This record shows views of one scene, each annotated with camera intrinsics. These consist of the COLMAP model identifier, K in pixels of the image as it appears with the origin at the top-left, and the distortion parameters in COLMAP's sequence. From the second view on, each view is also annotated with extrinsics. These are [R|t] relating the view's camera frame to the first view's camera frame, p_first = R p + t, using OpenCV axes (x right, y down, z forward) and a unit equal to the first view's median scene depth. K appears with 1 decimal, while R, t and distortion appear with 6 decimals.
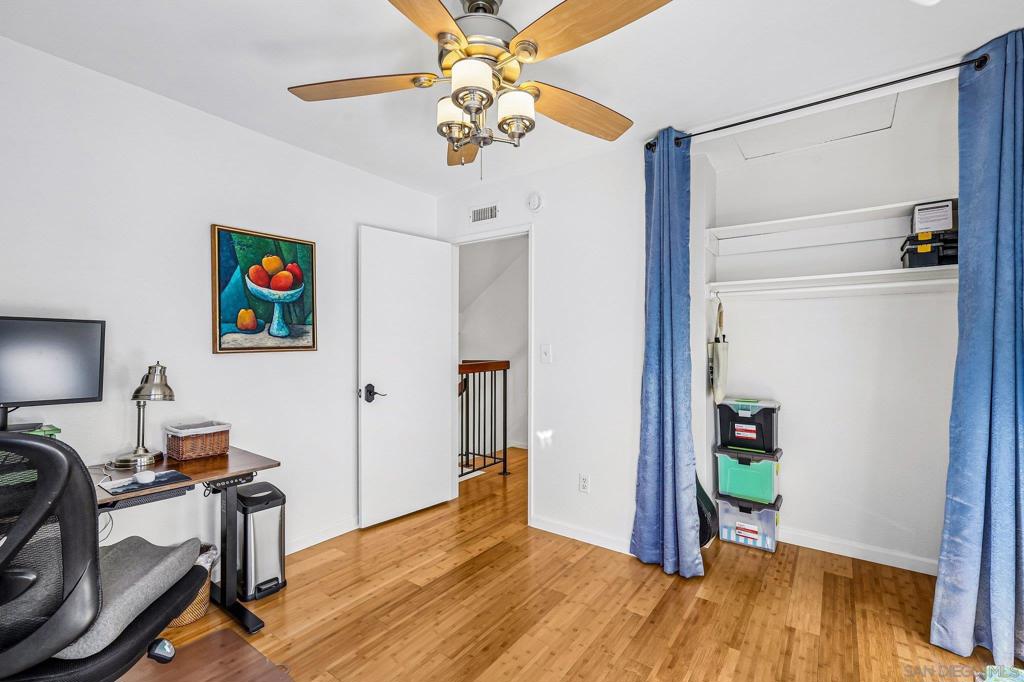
lens RADIAL K [[449.6, 0, 506.3], [0, 449.6, 344.1], [0, 0, 1]] dist [0.004774, -0.001372]
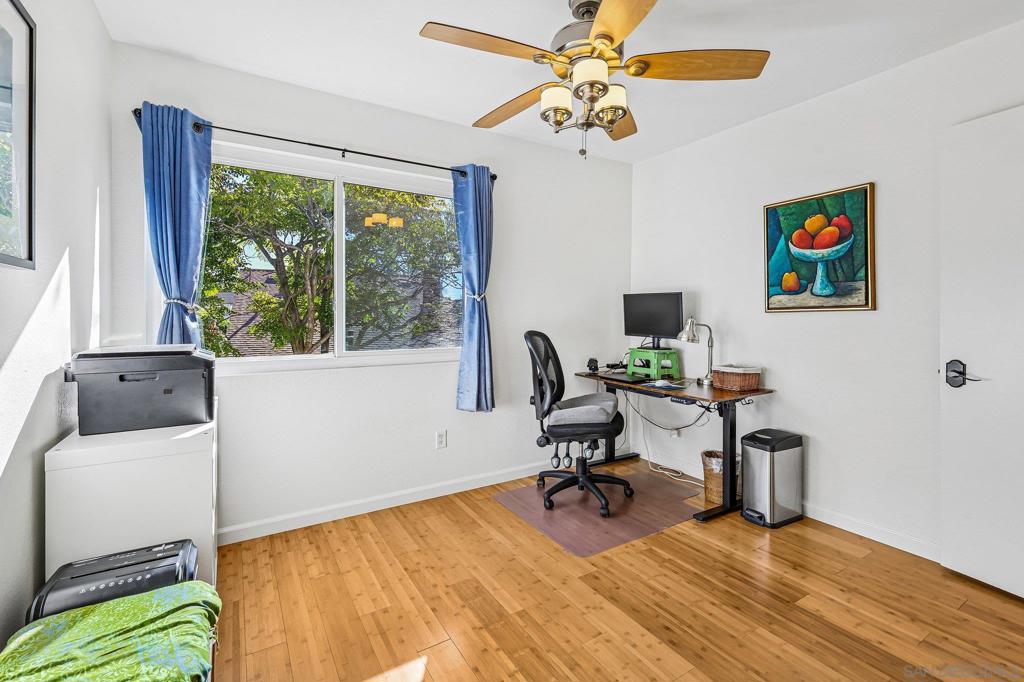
lens RADIAL K [[449.6, 0, 520.6], [0, 449.6, 317.9], [0, 0, 1]] dist [0.004774, -0.001372]
pose [[-0.354439, 0.008469, -0.935041, 0.666936], [0.001834, 0.999963, 0.008362, 0.022585], [0.935077, 0.001249, -0.354441, 0.757071]]
